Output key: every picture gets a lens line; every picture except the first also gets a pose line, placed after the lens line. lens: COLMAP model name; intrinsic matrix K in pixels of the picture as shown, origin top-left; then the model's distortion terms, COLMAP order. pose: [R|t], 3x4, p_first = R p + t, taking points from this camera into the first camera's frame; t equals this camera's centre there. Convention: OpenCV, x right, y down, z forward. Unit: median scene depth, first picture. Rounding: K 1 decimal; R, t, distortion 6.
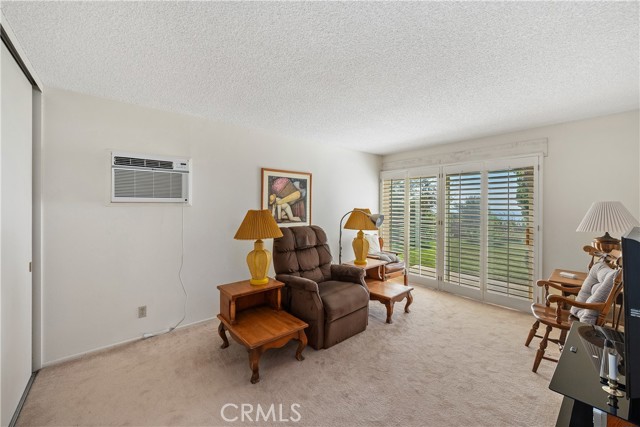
lens RADIAL K [[254.4, 0, 322.7], [0, 254.4, 209.0], [0, 0, 1]] dist [-0.006821, 0.000754]
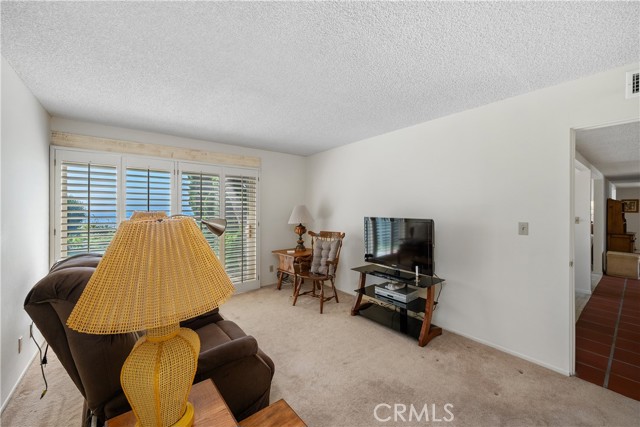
lens RADIAL K [[254.4, 0, 320.3], [0, 254.4, 210.3], [0, 0, 1]] dist [-0.006821, 0.000754]
pose [[0.038607, -0.013023, 0.999170, -0.387374], [0.006007, 0.999900, 0.012801, -0.010480], [-0.999236, 0.005507, 0.038682, 0.496883]]
